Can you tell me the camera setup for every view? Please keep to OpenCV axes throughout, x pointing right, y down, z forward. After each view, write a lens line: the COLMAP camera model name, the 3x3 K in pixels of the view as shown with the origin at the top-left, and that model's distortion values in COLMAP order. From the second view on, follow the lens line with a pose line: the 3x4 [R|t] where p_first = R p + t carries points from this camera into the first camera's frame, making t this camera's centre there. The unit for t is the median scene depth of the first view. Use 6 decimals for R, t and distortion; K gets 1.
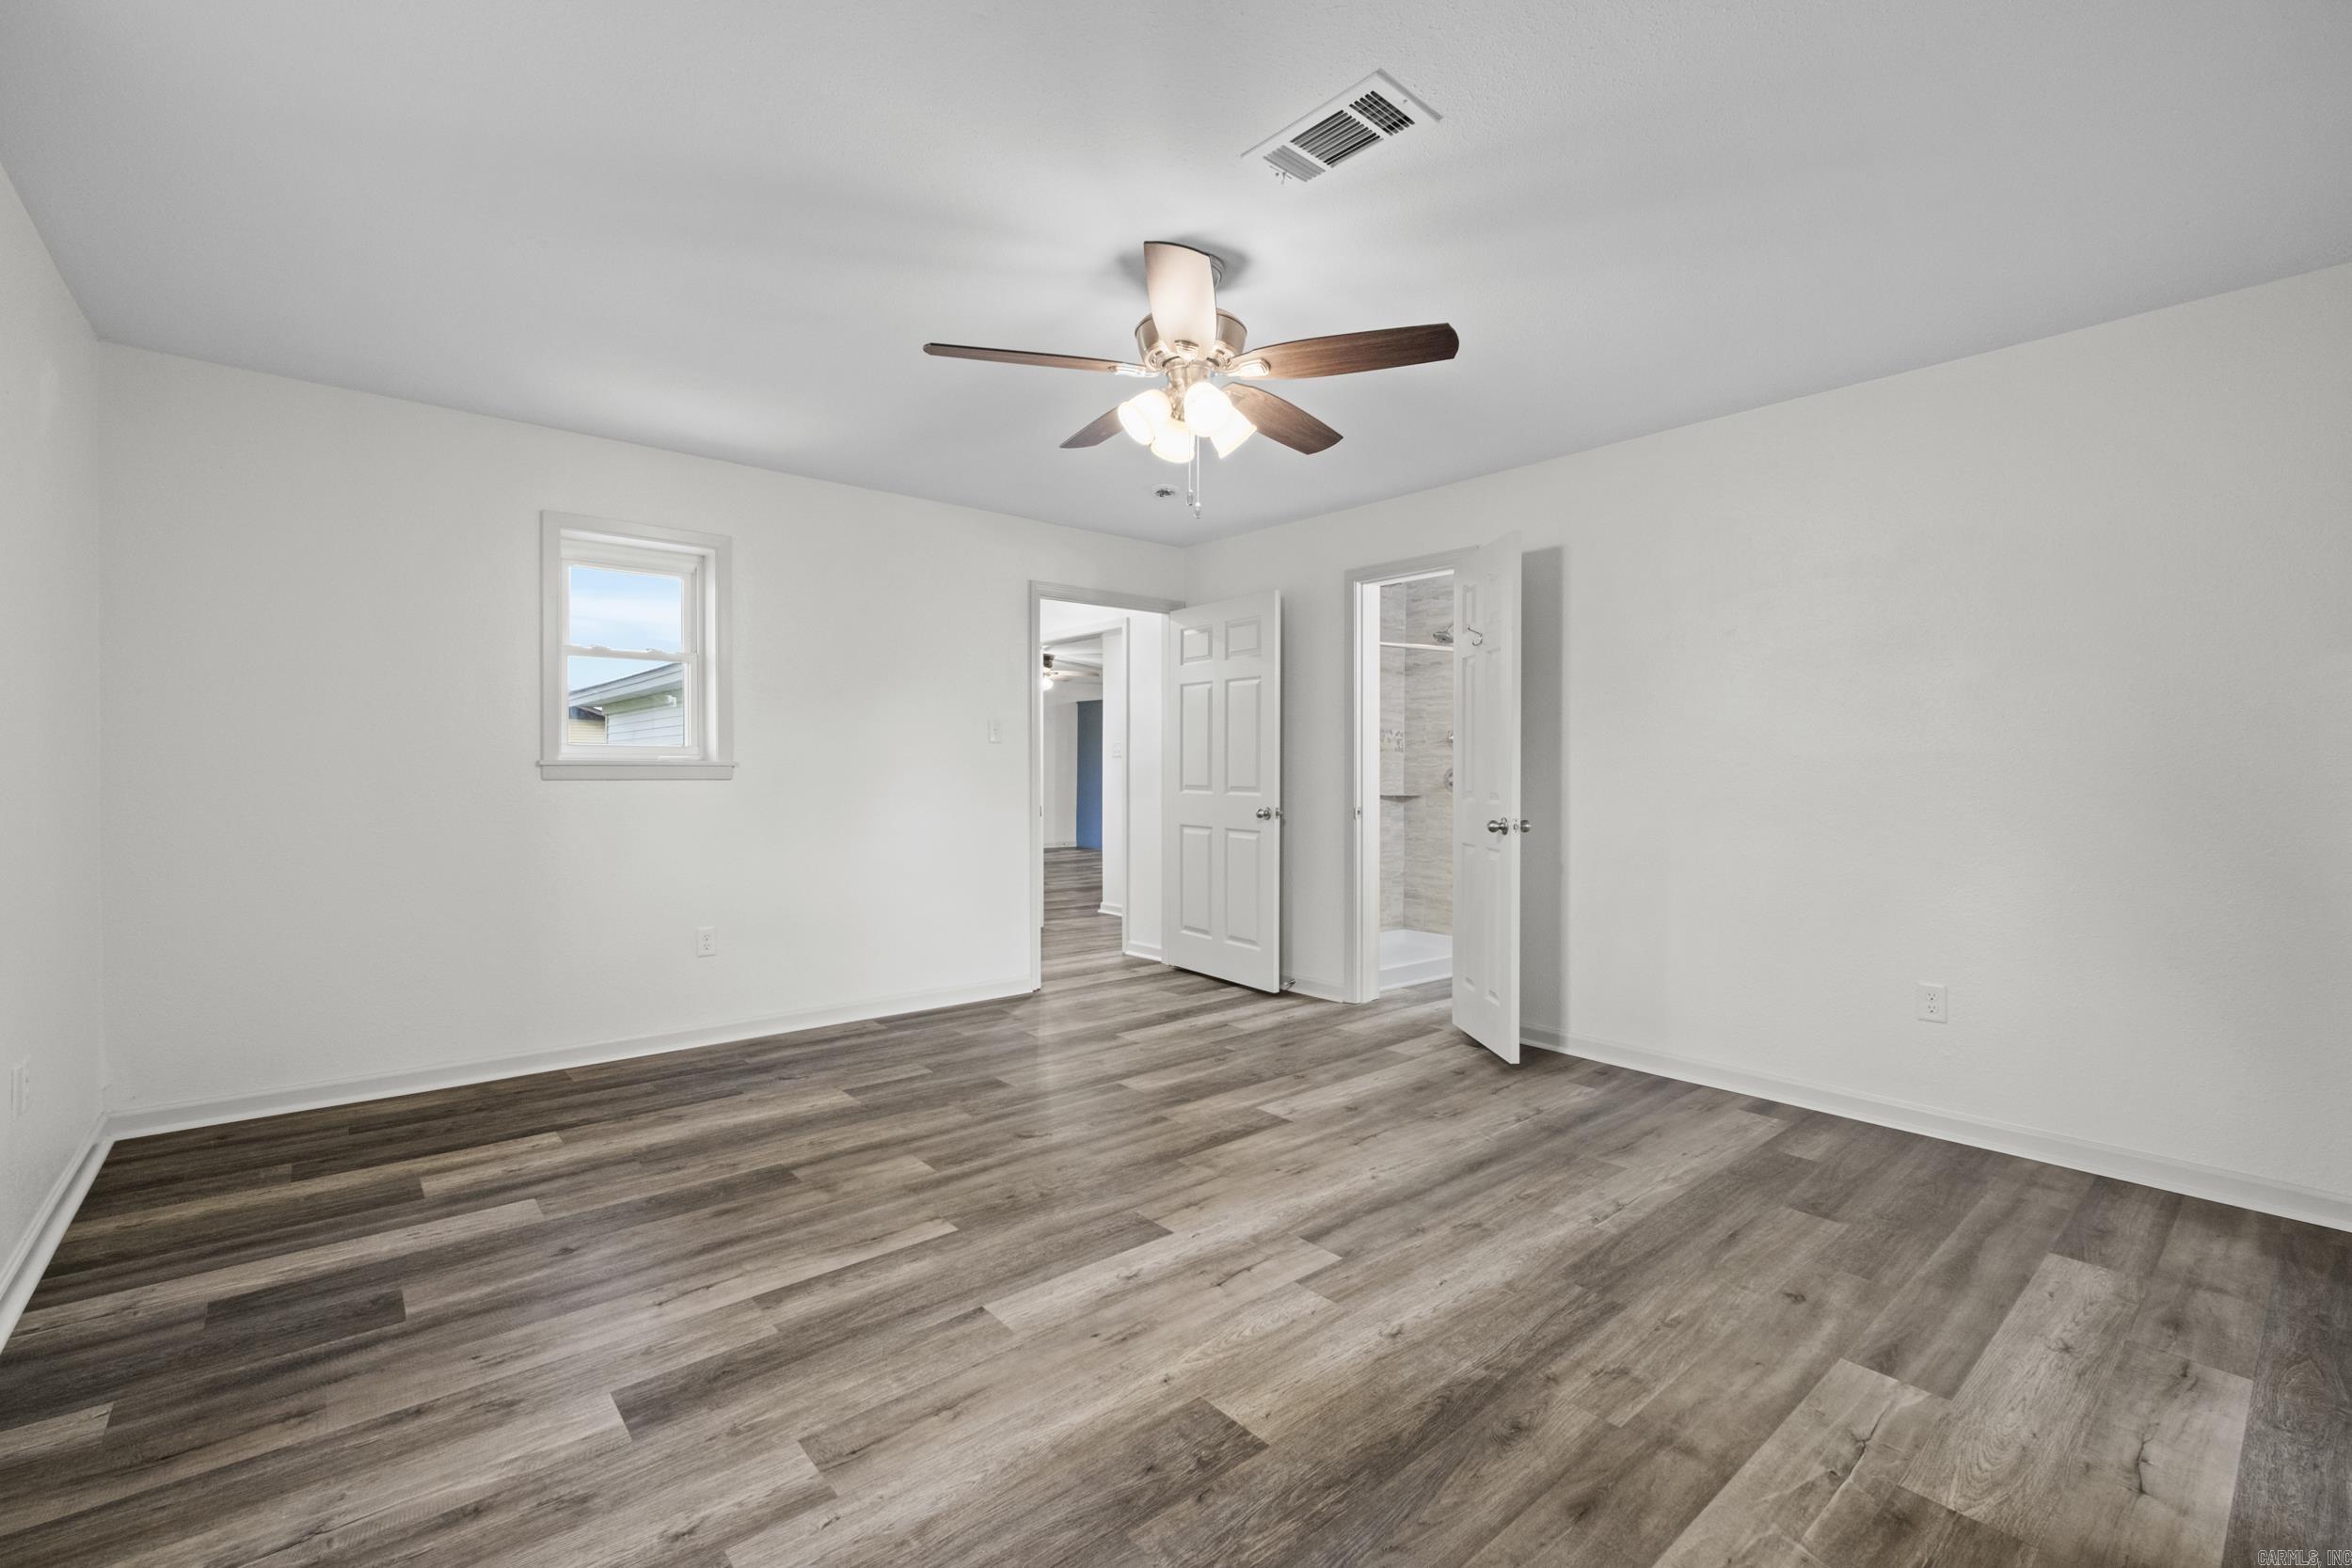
lens RADIAL K [[1024.3, 0, 1154.5], [0, 1024.3, 781.5], [0, 0, 1]] dist [-0.007753, 0.000123]
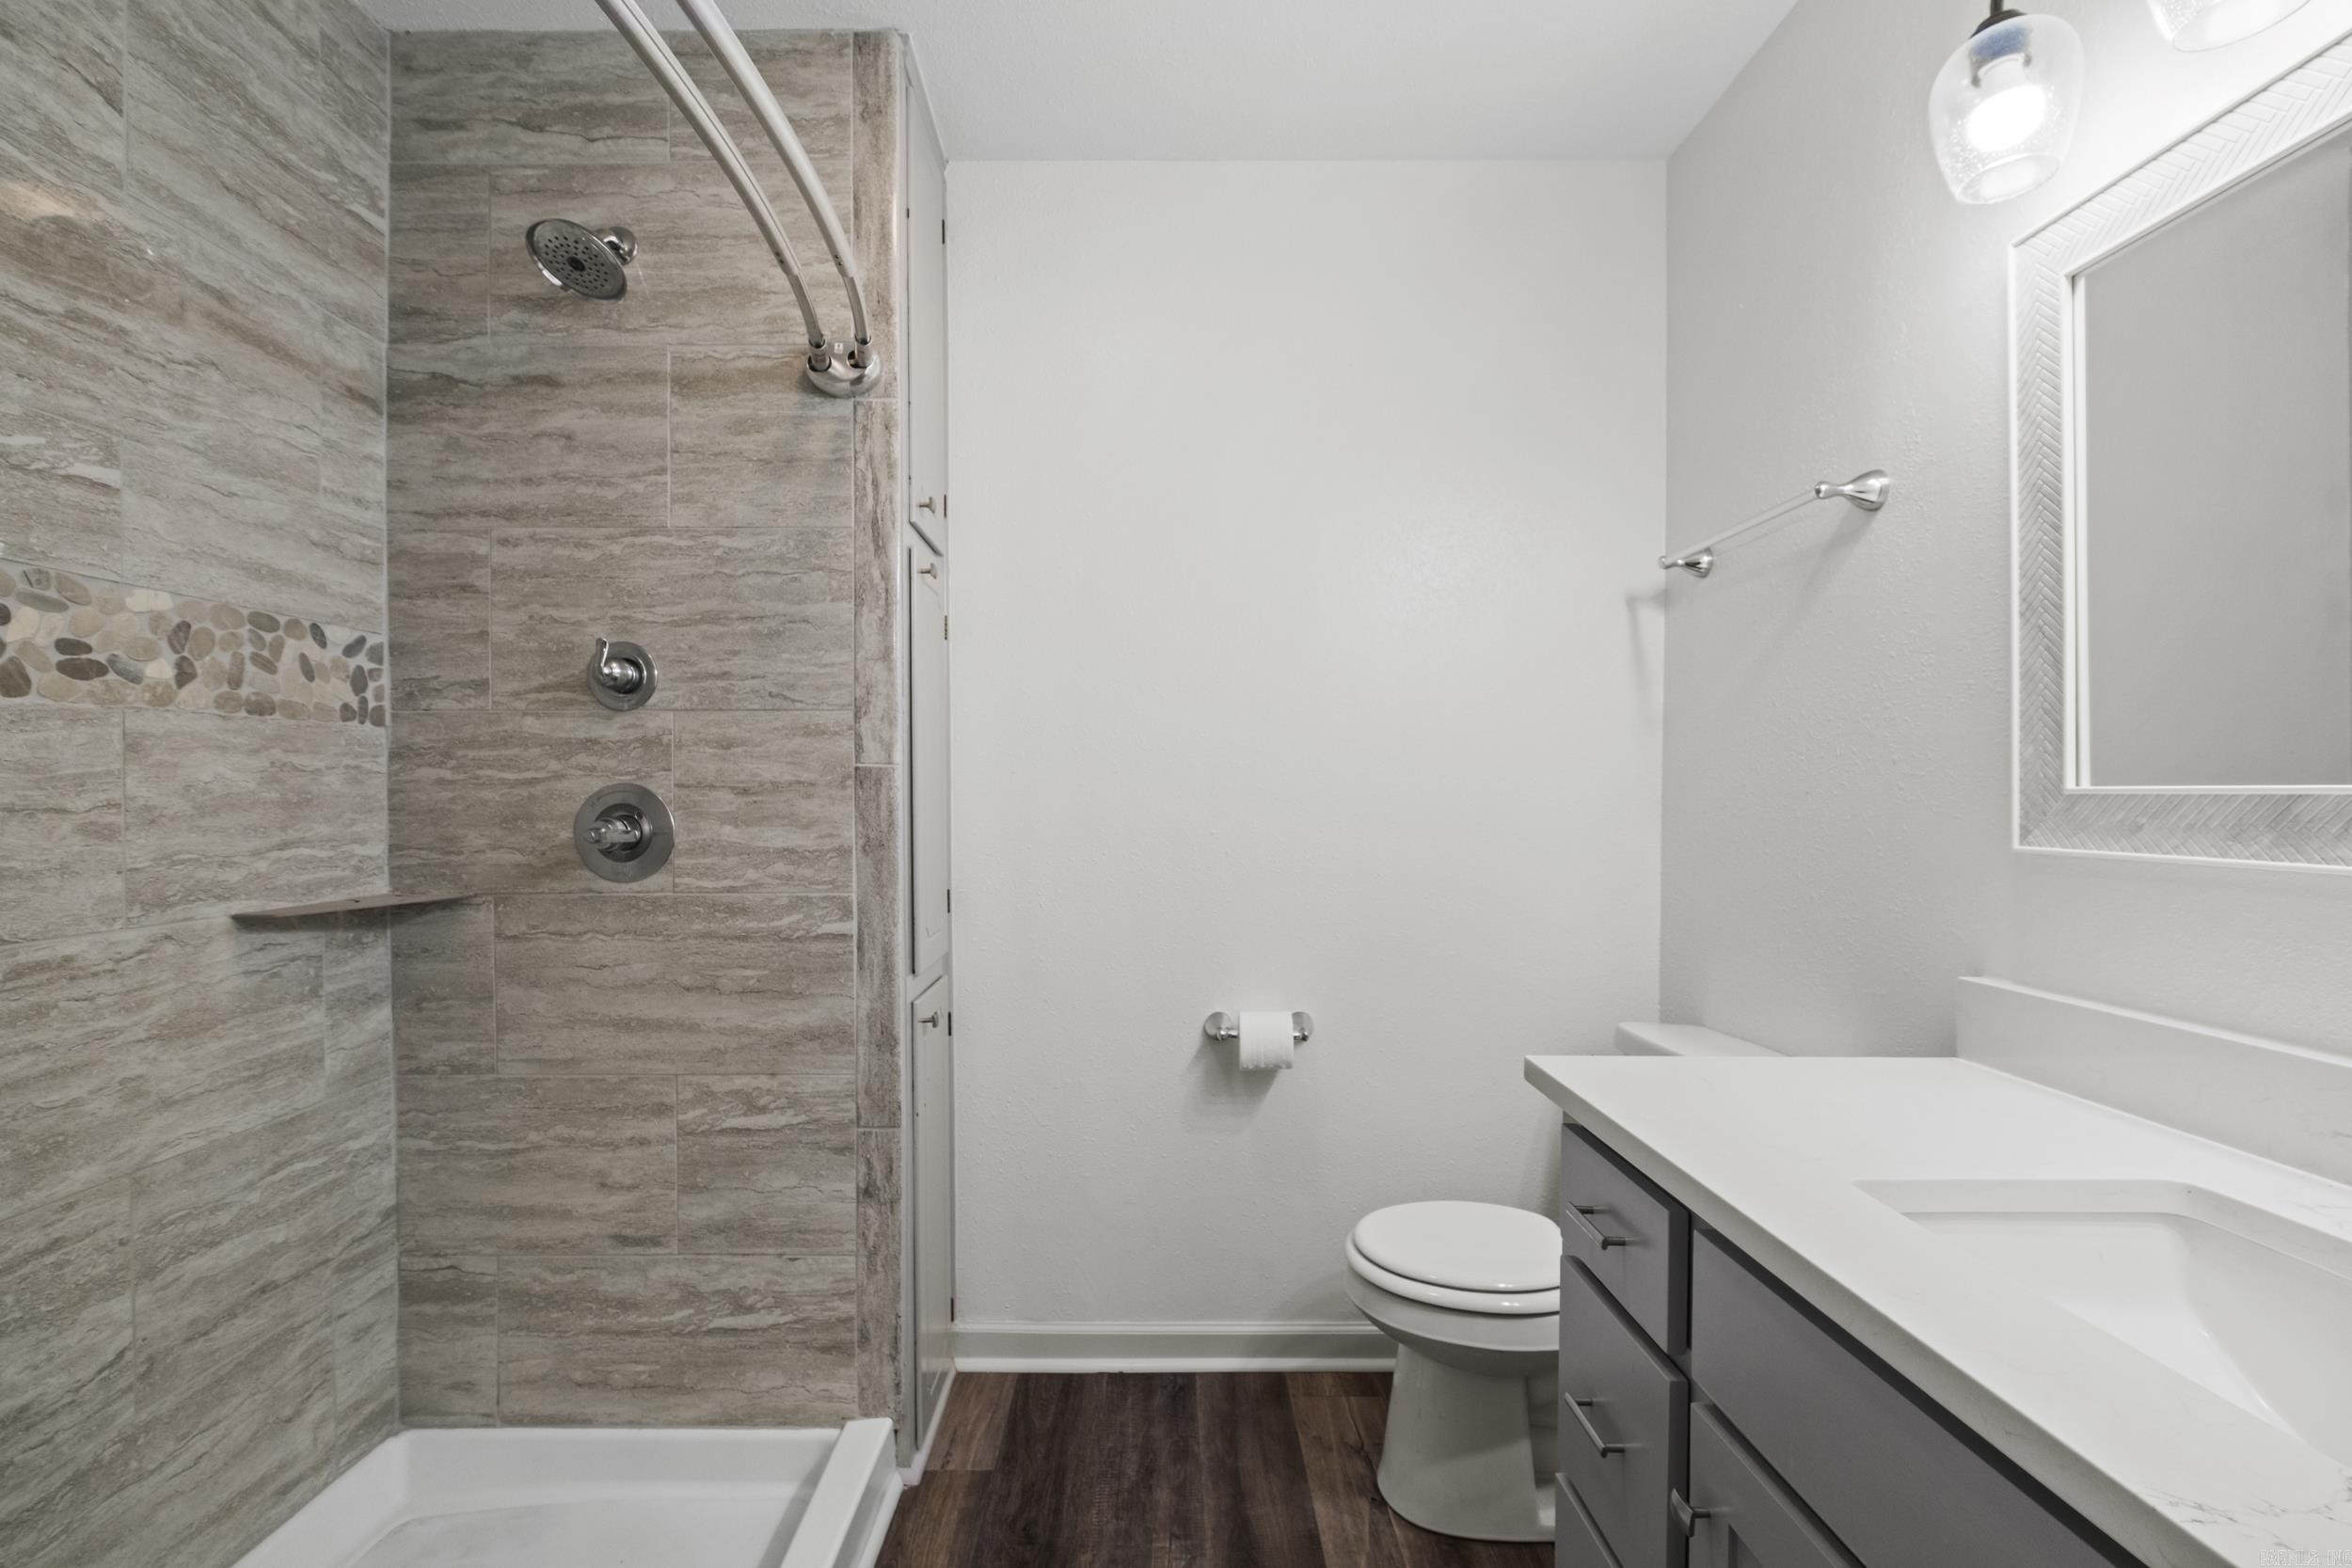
lens RADIAL K [[1024.3, 0, 1157.9], [0, 1024.3, 800.6], [0, 0, 1]] dist [-0.007753, 0.000123]
pose [[0.636256, -0.011035, 0.771399, 0.172977], [0.015771, 0.999875, 0.001295, -0.007888], [-0.771317, 0.011342, 0.636351, 0.704738]]
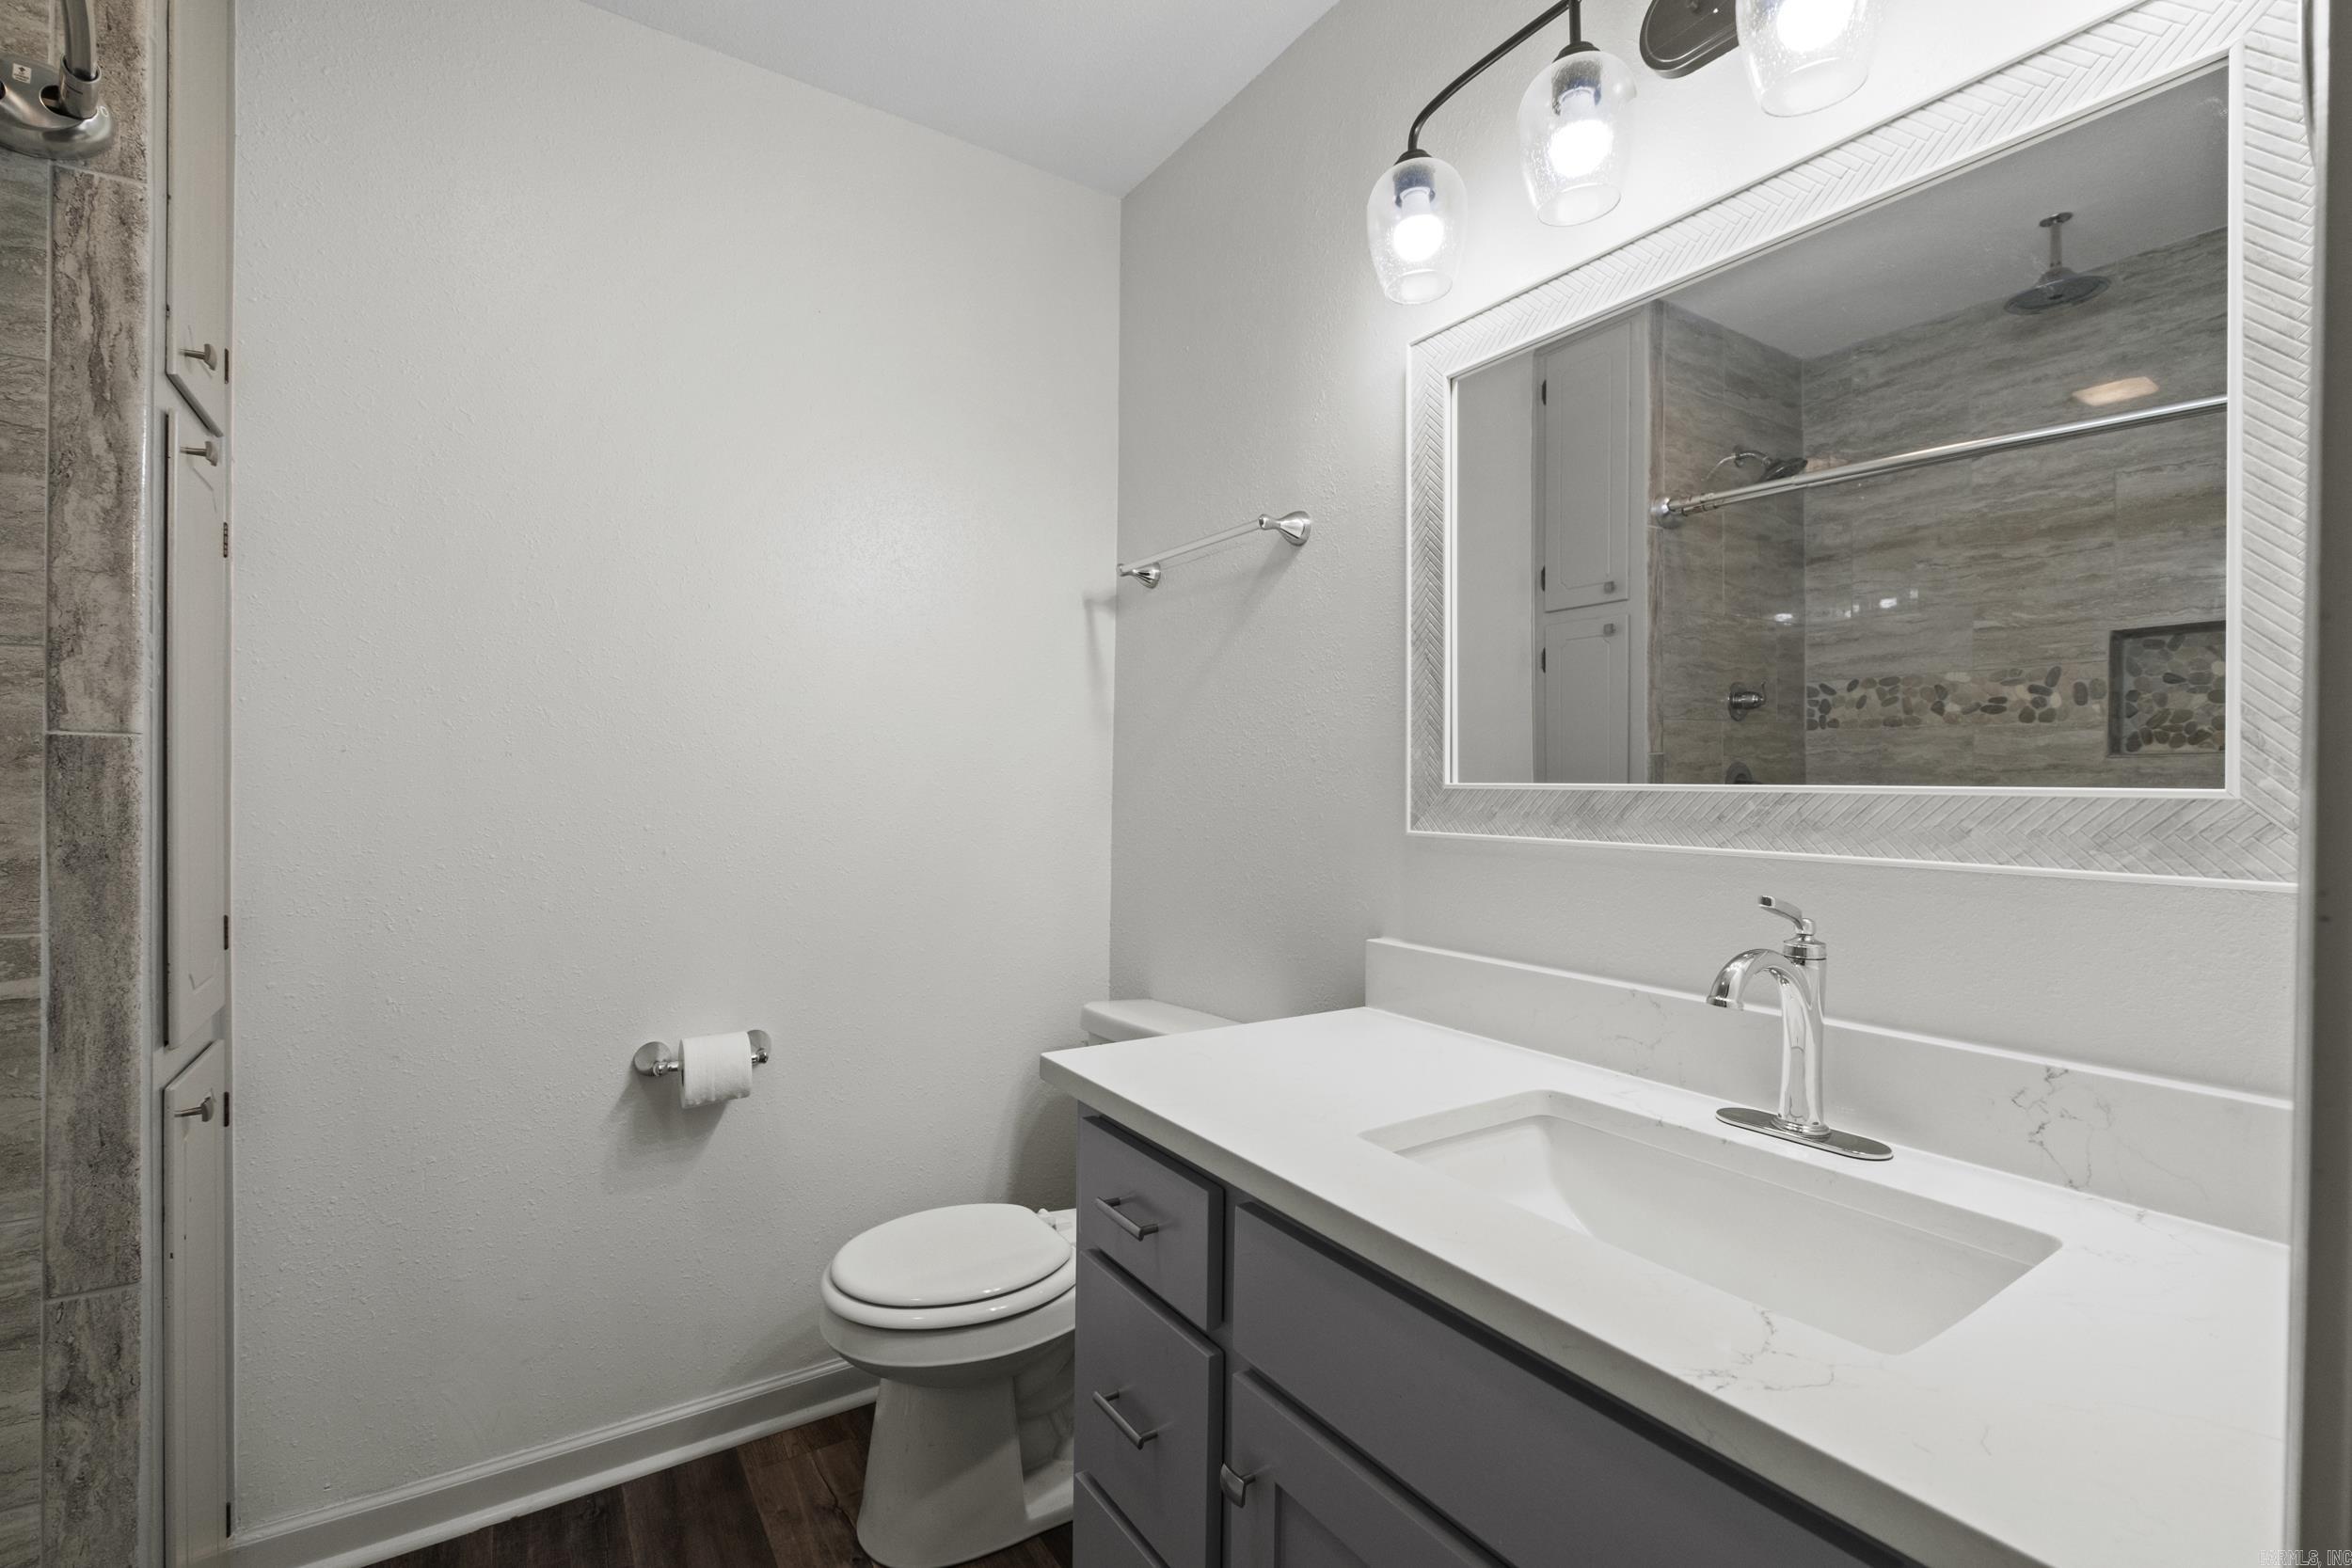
lens RADIAL K [[1024.3, 0, 1171.8], [0, 1024.3, 785.2], [0, 0, 1]] dist [-0.007753, 0.000123]
pose [[0.108982, -0.004639, 0.994033, 0.180331], [0.007367, 0.999965, 0.003859, -0.008330], [-0.994016, 0.006902, 0.109013, 0.728970]]
